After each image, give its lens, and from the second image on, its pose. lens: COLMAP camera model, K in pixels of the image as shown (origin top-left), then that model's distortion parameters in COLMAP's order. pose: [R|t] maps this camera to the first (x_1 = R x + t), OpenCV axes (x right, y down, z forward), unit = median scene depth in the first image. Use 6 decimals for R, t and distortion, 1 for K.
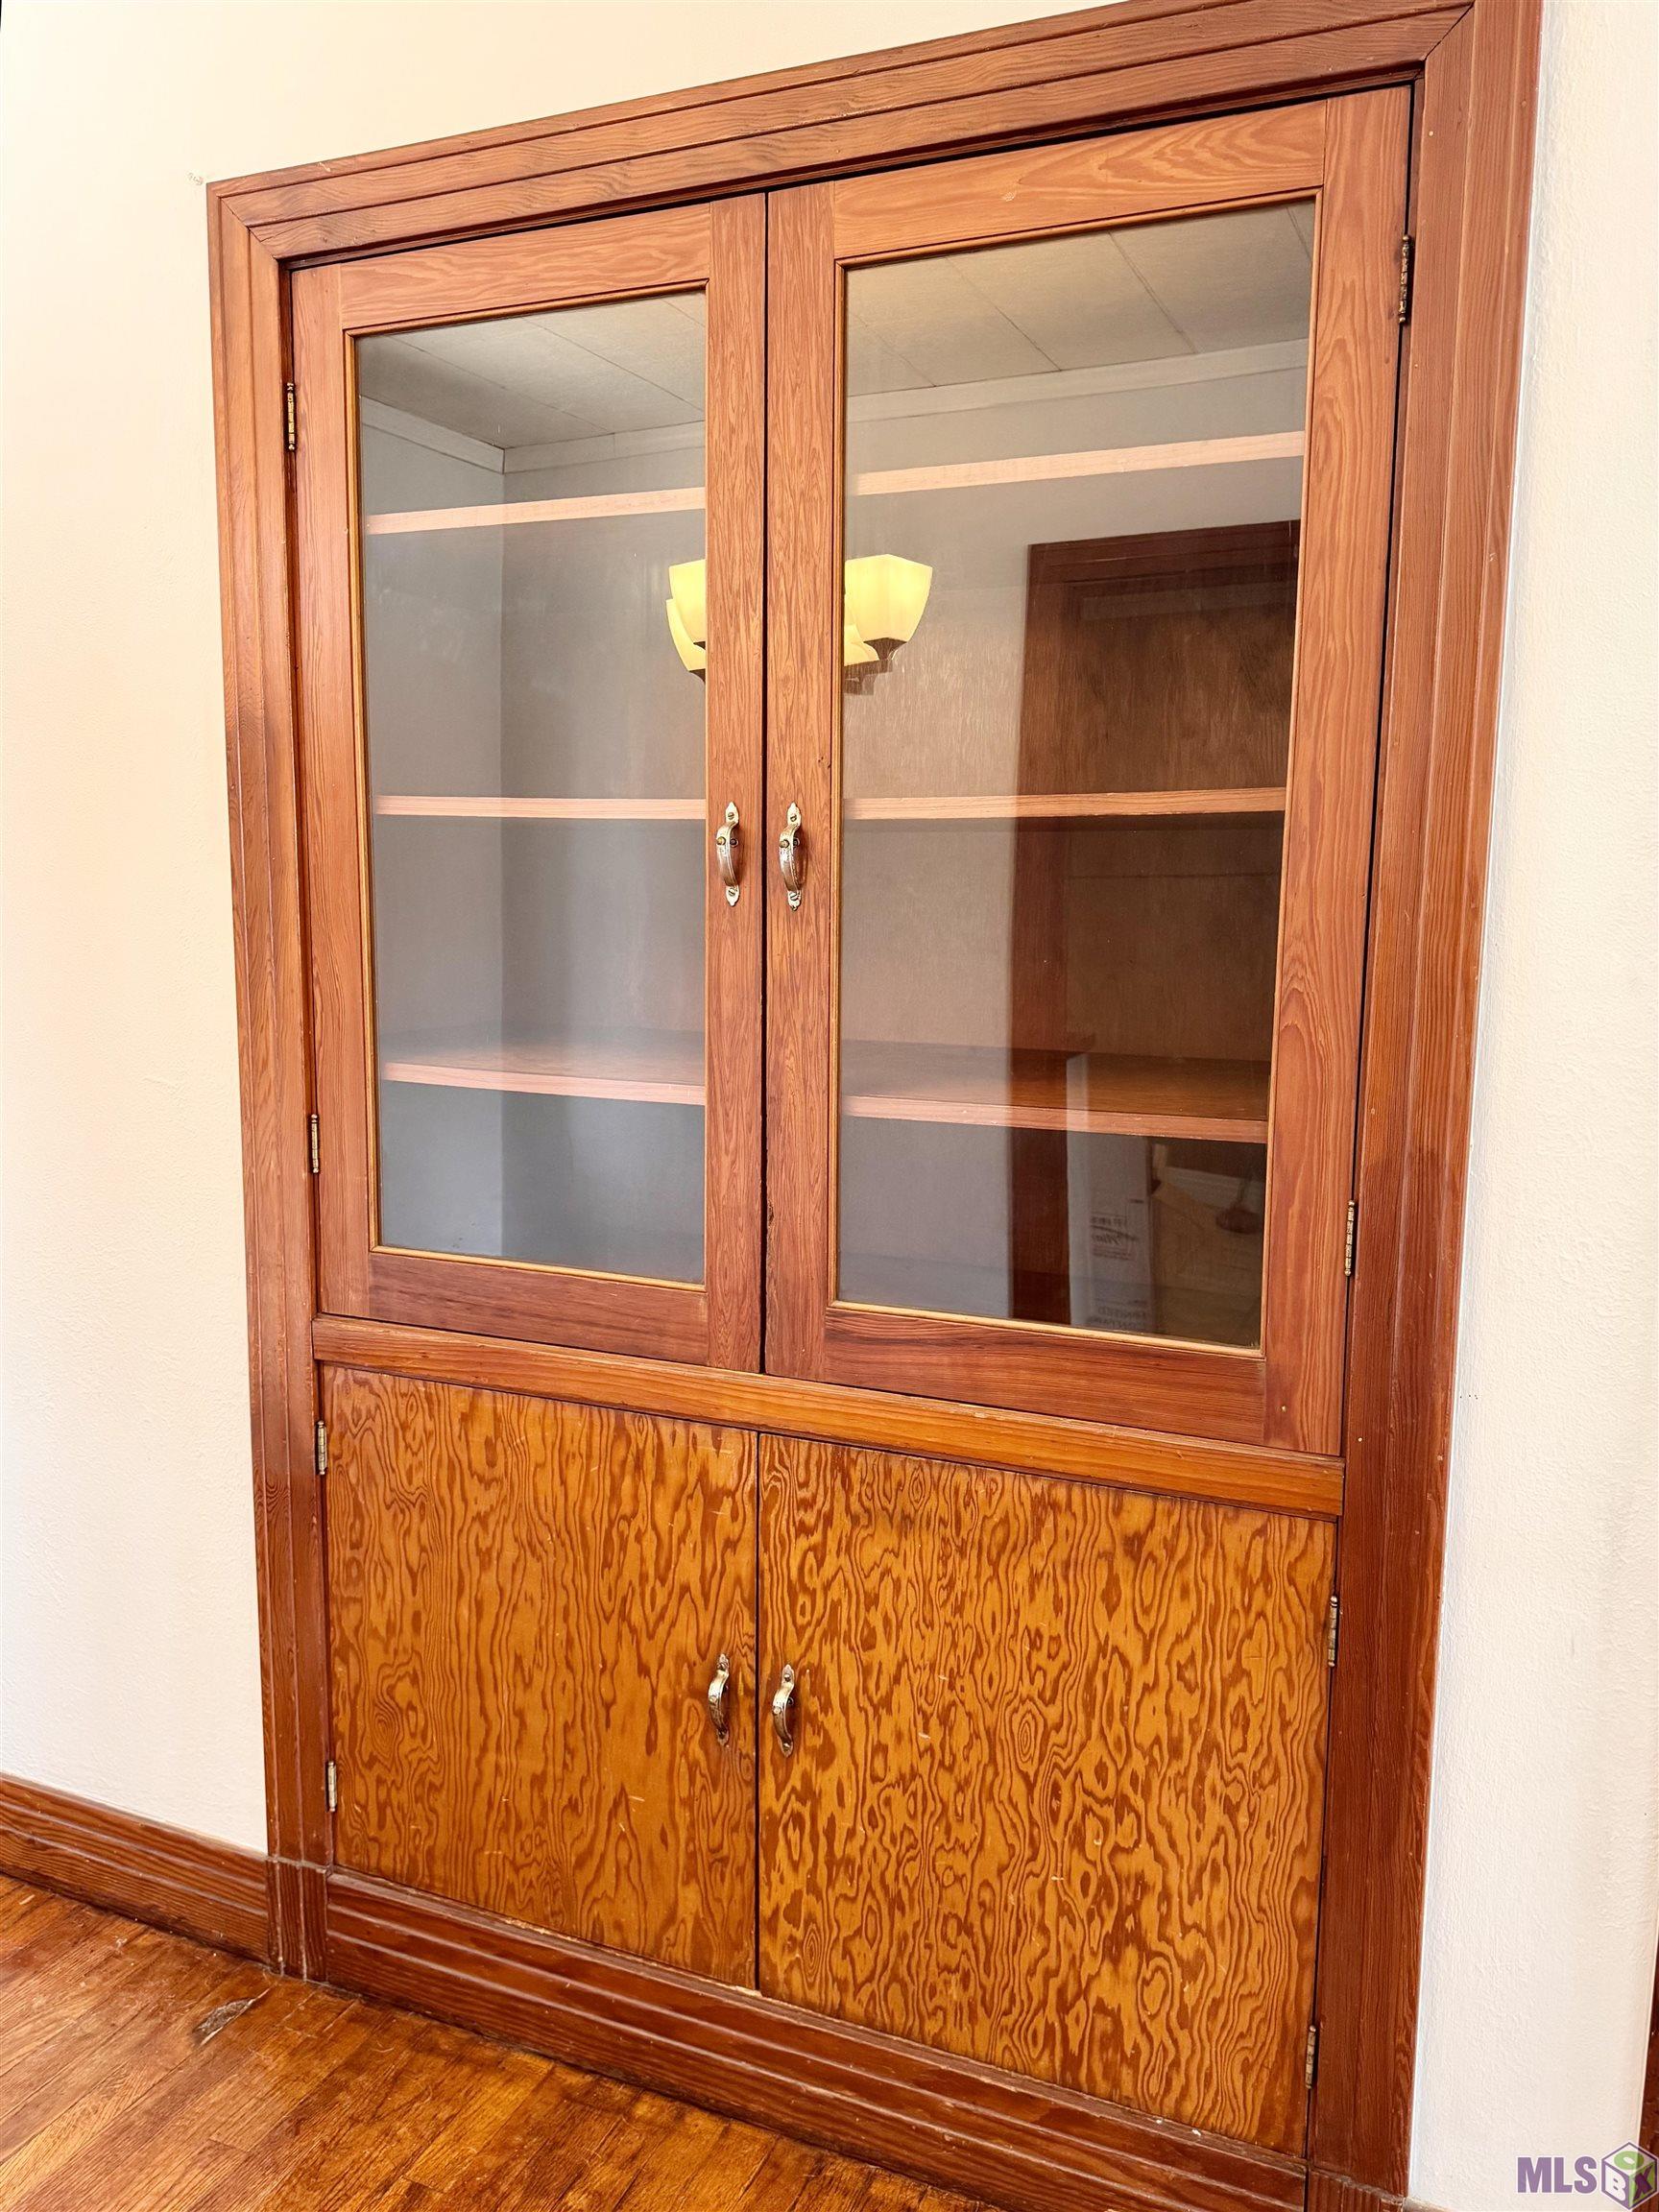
lens RADIAL K [[1751.4, 0, 829.5], [0, 1751.4, 1106.0], [0, 0, 1]] dist [0.039610, -0.092028]
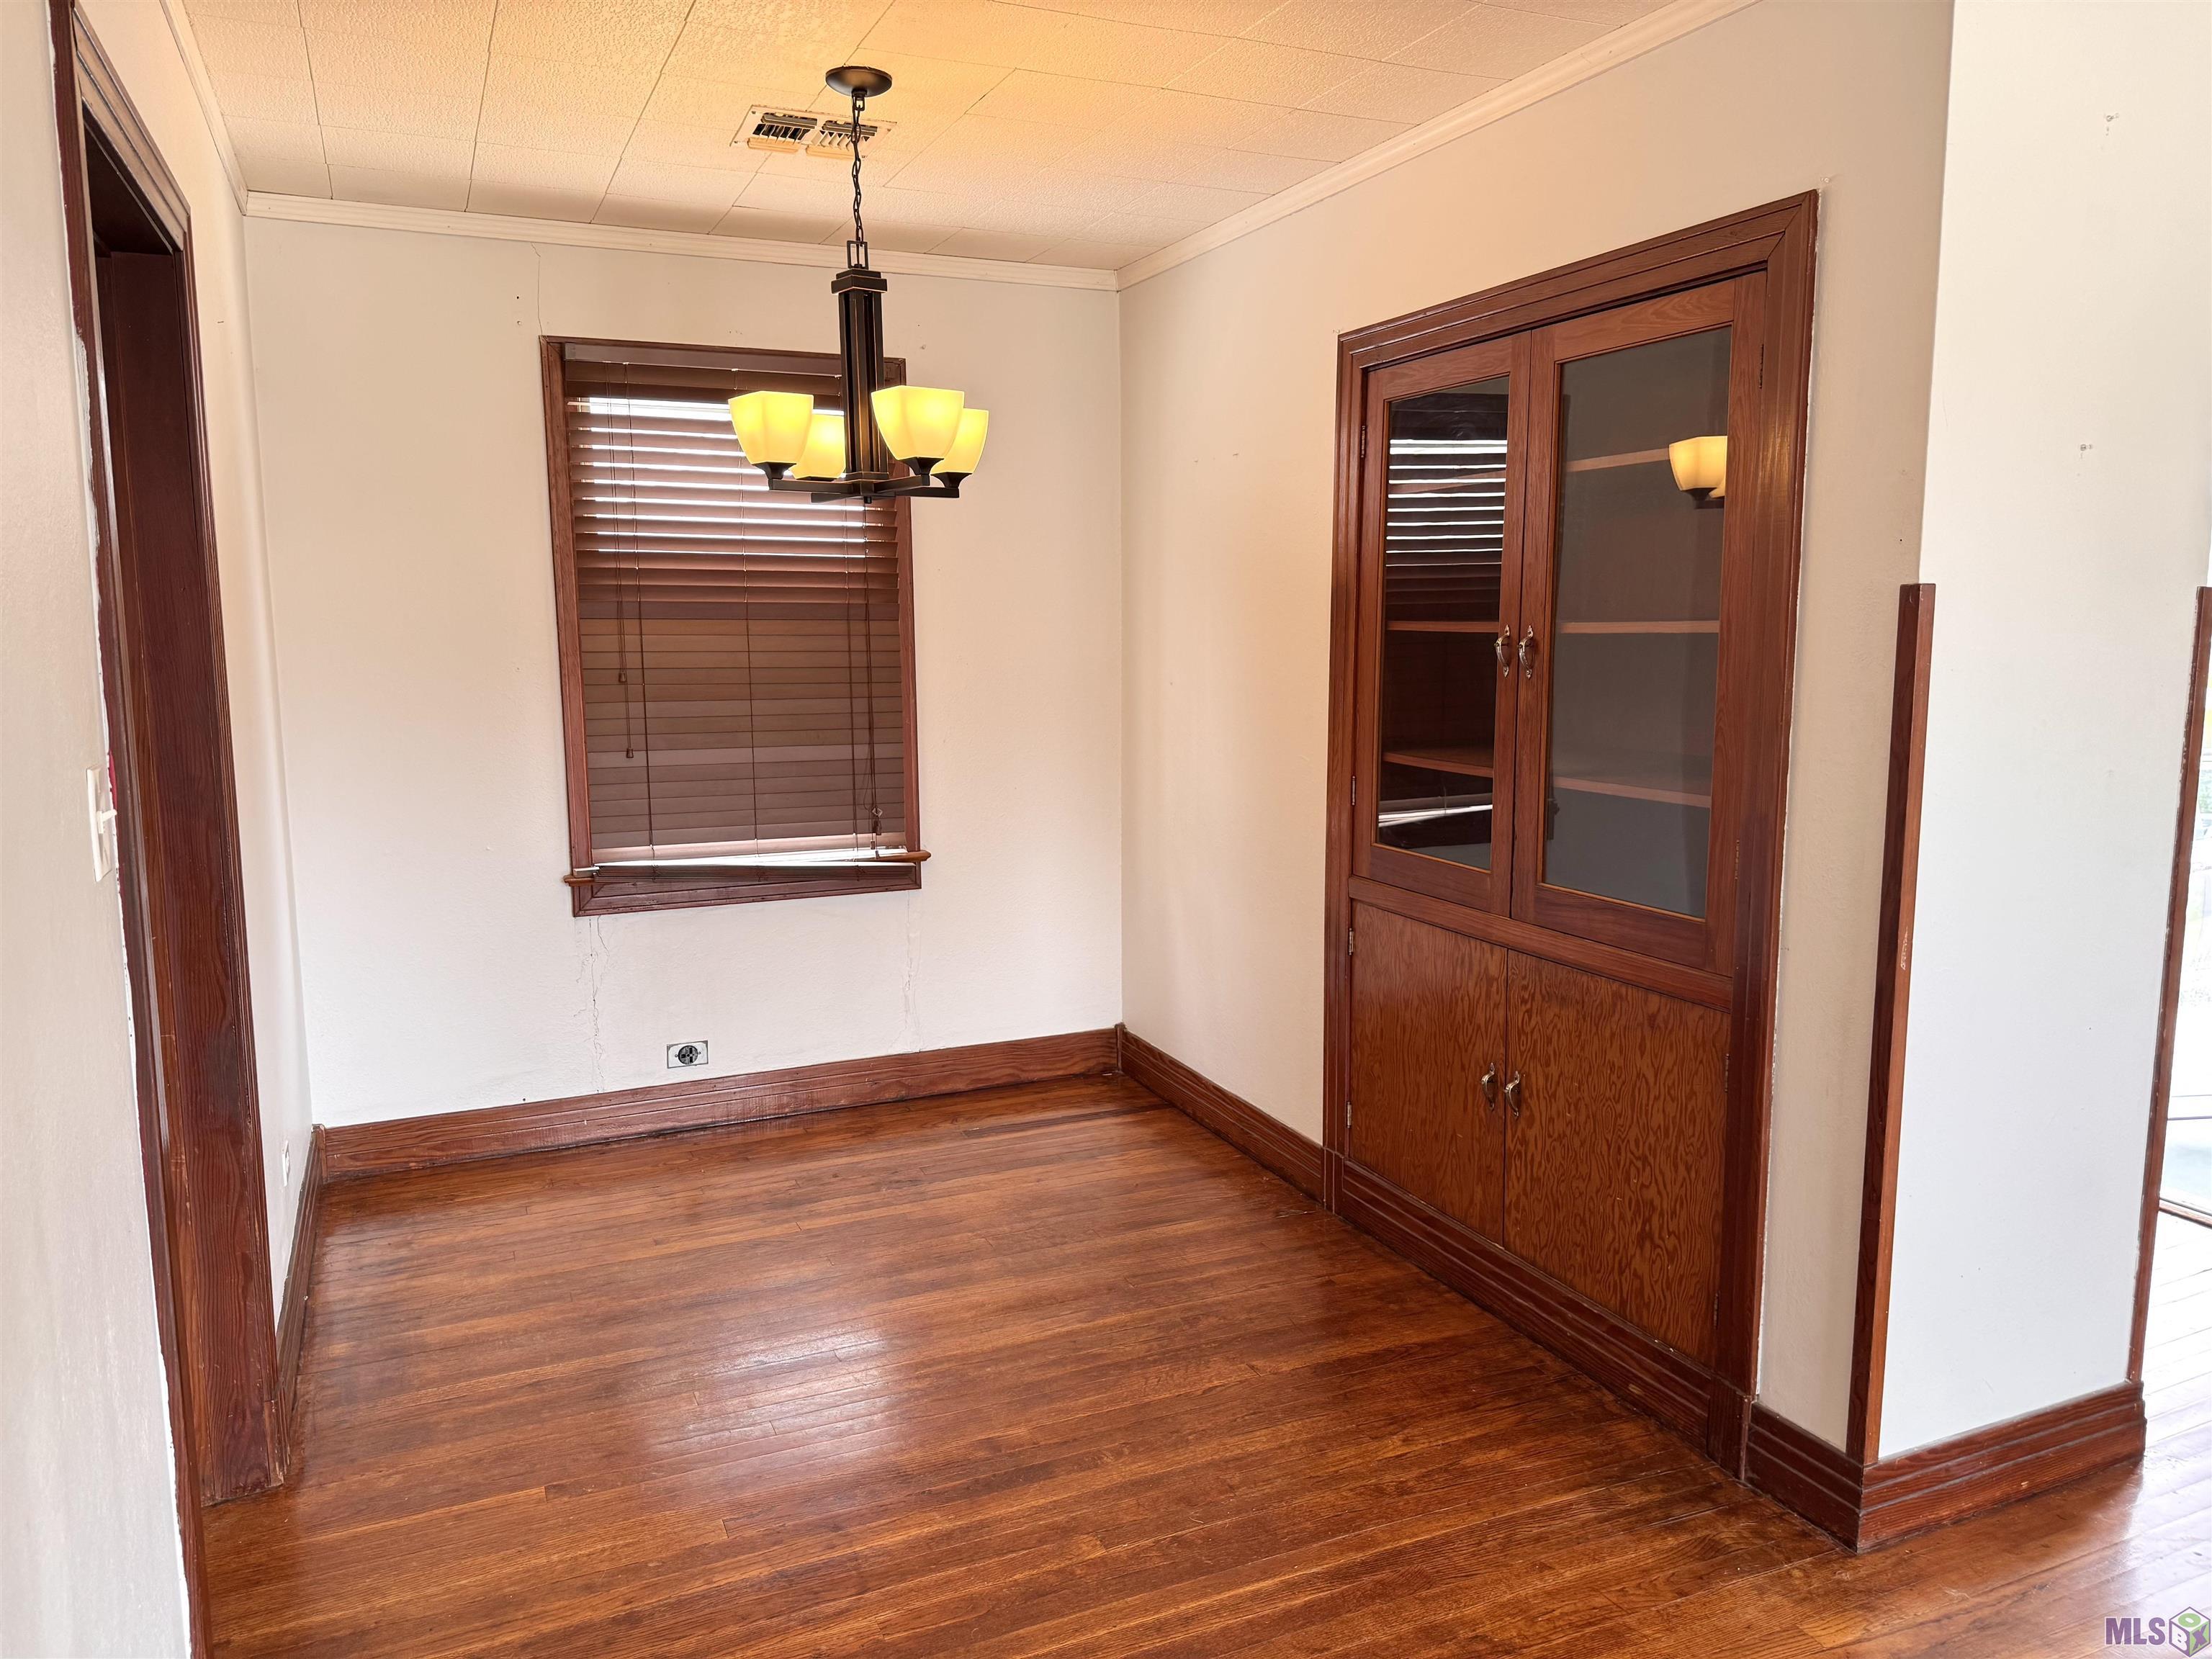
lens RADIAL K [[1606.9, 0, 1106.0], [0, 1606.9, 829.5], [0, 0, 1]] dist [0.077042, -0.066955]
pose [[0.735515, 0.078840, -0.672905, 0.846763], [-0.098324, 0.995113, 0.009118, 0.078677], [0.670336, 0.059456, 0.739672, -0.673231]]
